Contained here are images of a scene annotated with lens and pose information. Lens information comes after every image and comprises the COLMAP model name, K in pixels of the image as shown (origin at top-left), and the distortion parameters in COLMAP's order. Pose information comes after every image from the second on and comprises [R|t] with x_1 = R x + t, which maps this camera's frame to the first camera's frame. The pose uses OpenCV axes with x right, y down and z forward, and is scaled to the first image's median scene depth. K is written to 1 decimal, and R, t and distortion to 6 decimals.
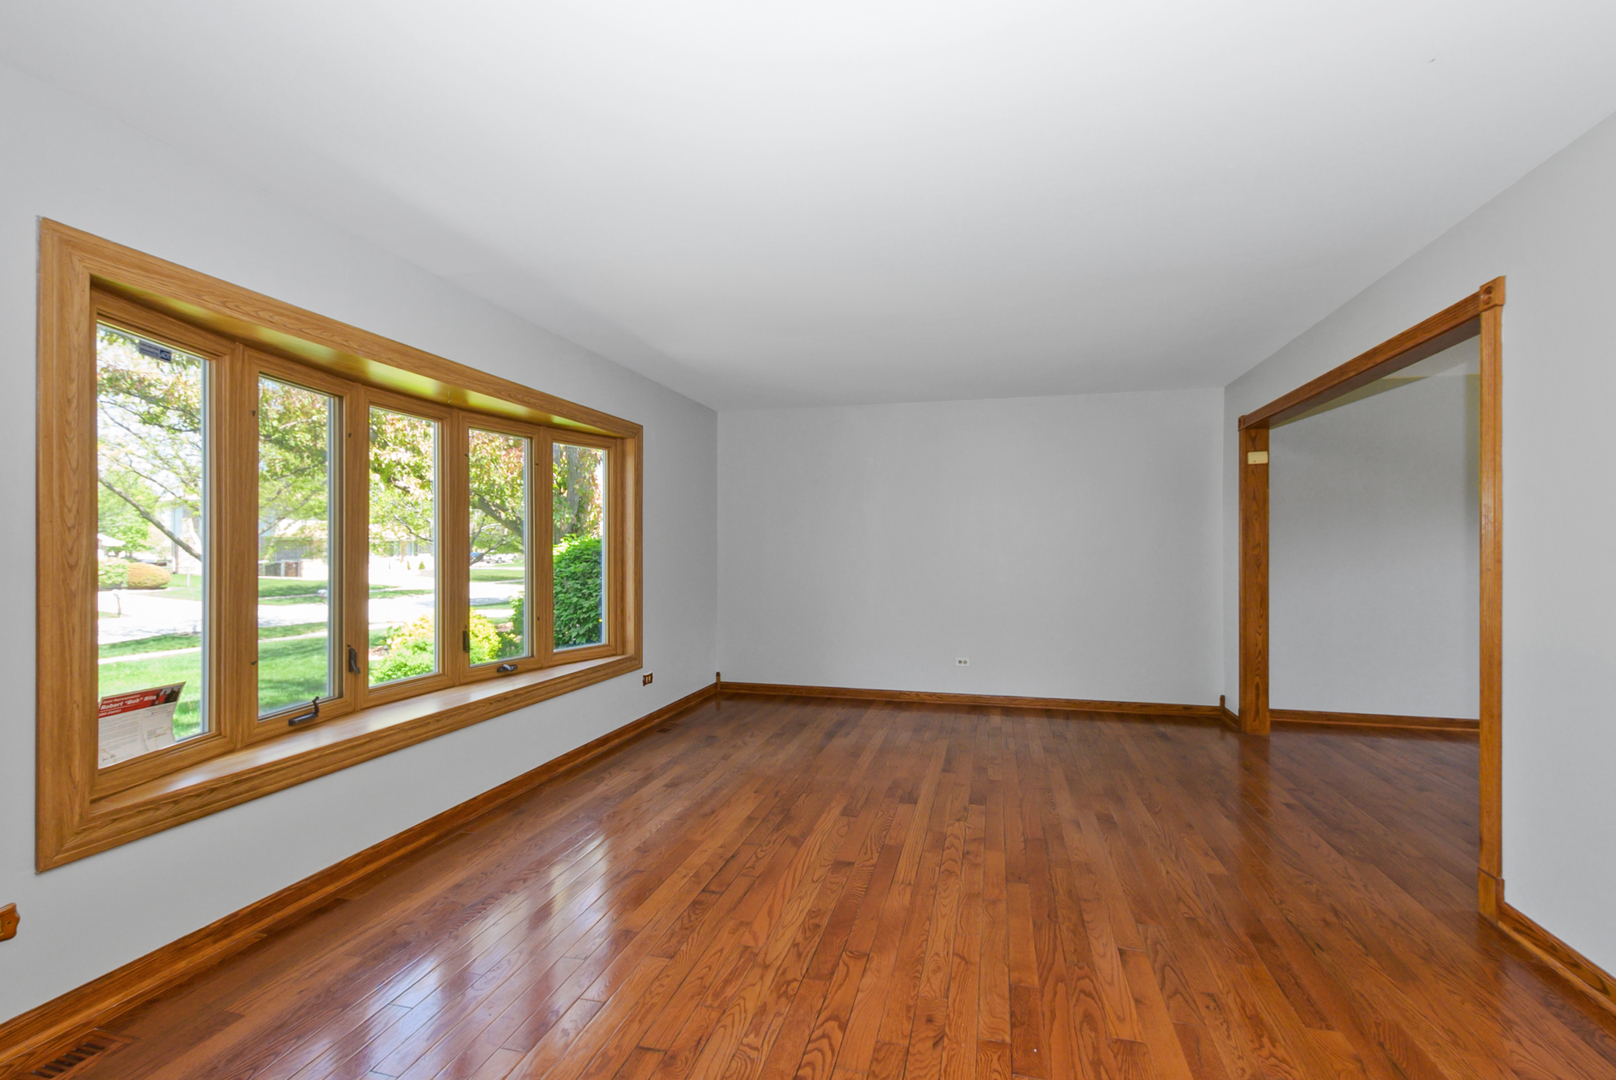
lens RADIAL K [[717.7, 0, 828.5], [0, 717.7, 542.5], [0, 0, 1]] dist [0.004162, -0.001574]
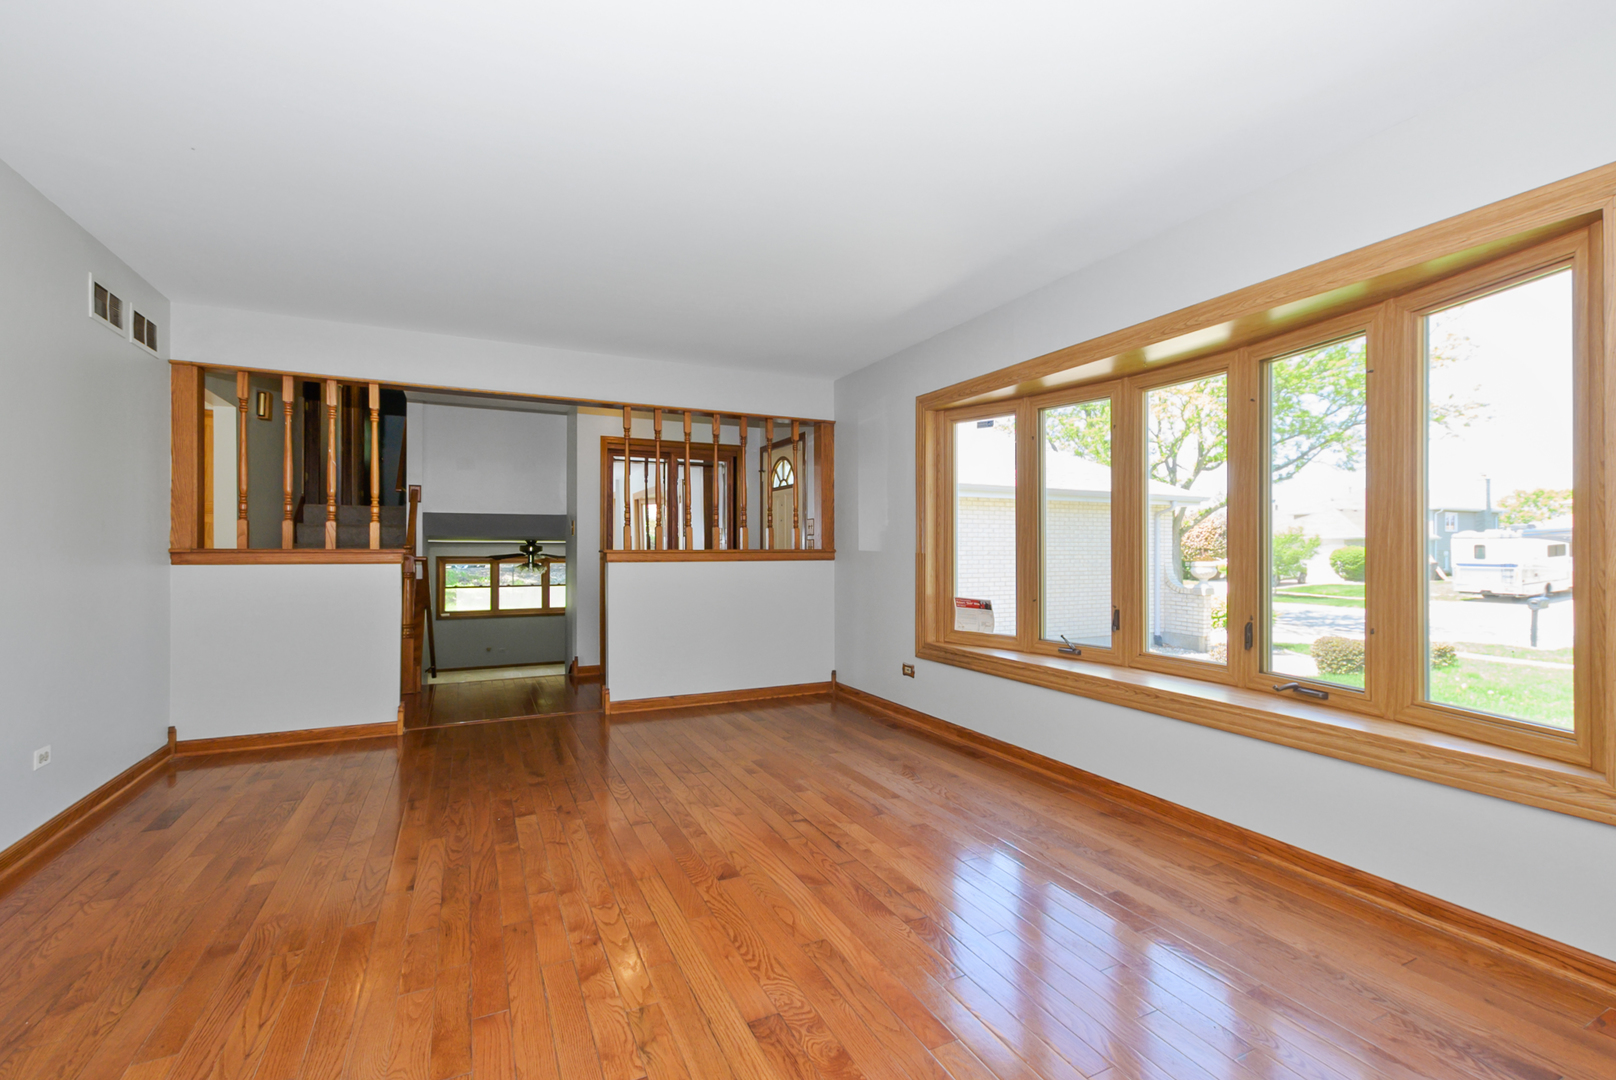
lens RADIAL K [[717.7, 0, 818.0], [0, 717.7, 550.1], [0, 0, 1]] dist [0.004162, -0.001574]
pose [[-0.773734, -0.000765, -0.633510, 0.450490], [0.001661, 0.999993, -0.003236, 0.054400], [0.633508, -0.003556, -0.773728, 1.613813]]
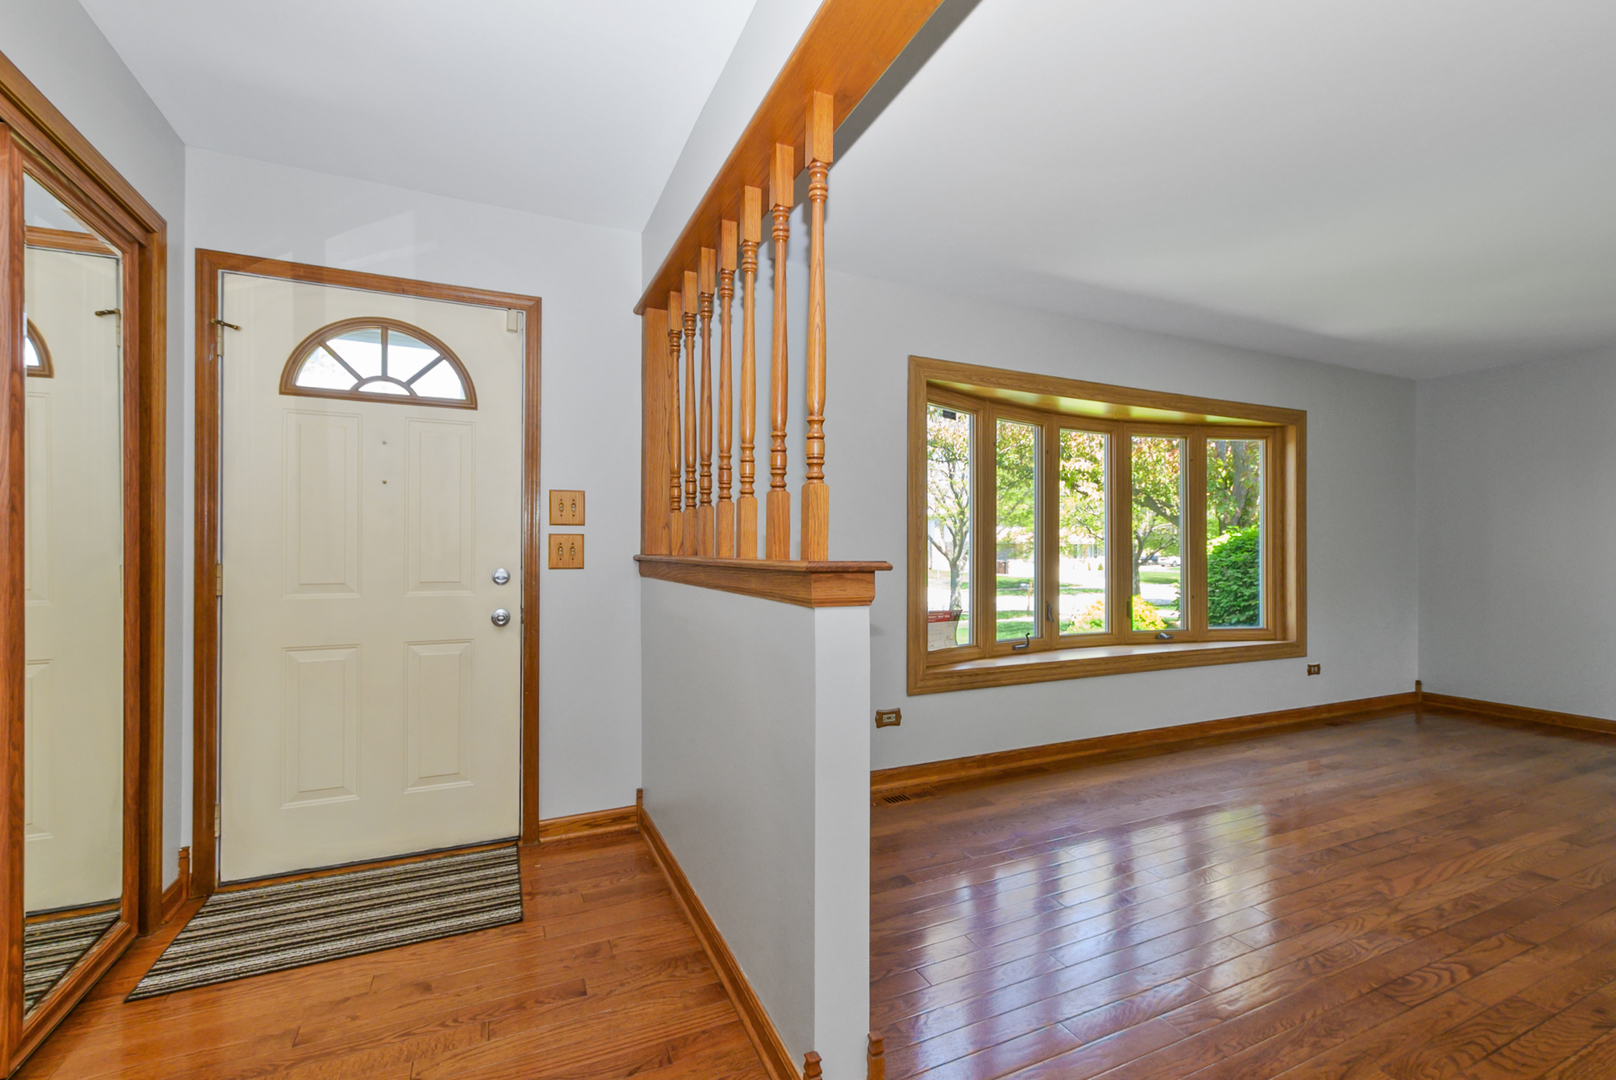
lens RADIAL K [[717.7, 0, 810.8], [0, 717.7, 550.7], [0, 0, 1]] dist [0.004162, -0.001574]
pose [[0.622233, 0.001009, -0.782832, 0.144060], [0.003023, 0.999989, 0.003692, 0.037287], [0.782826, -0.004663, 0.622223, -0.234816]]
